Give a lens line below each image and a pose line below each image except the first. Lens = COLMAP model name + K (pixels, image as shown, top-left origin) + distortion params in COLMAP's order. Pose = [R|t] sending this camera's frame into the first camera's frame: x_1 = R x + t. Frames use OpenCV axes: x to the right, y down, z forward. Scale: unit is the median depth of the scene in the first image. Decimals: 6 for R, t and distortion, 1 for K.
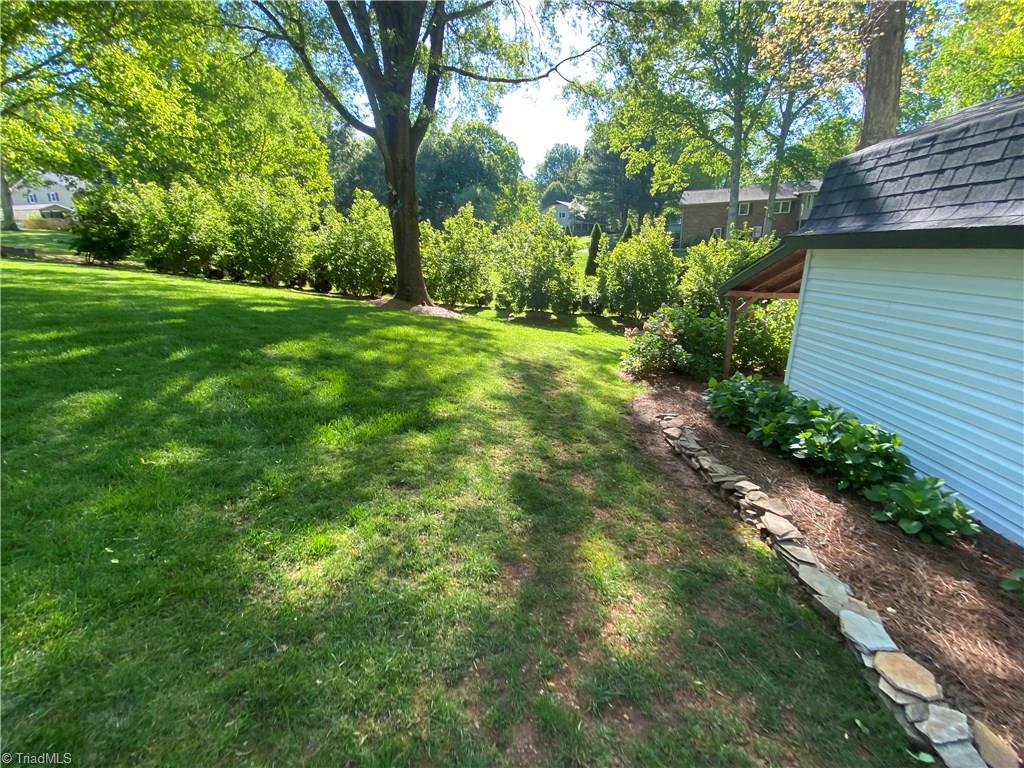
lens RADIAL K [[449.1, 0, 509.2], [0, 449.1, 387.2], [0, 0, 1]] dist [0.026975, -0.021801]
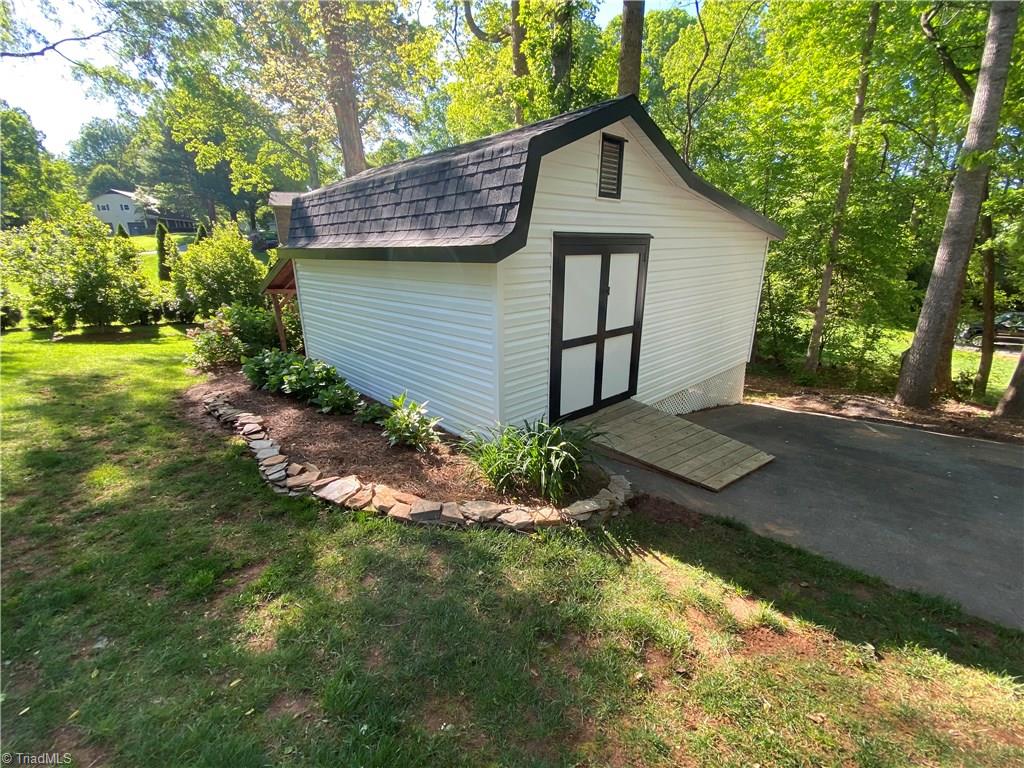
lens RADIAL K [[449.1, 0, 509.2], [0, 449.1, 387.2], [0, 0, 1]] dist [0.026975, -0.021801]
pose [[0.718892, -0.202909, 0.664847, 0.031116], [0.202412, 0.976106, 0.079039, 0.033797], [-0.664999, 0.077752, 0.742786, -0.136434]]
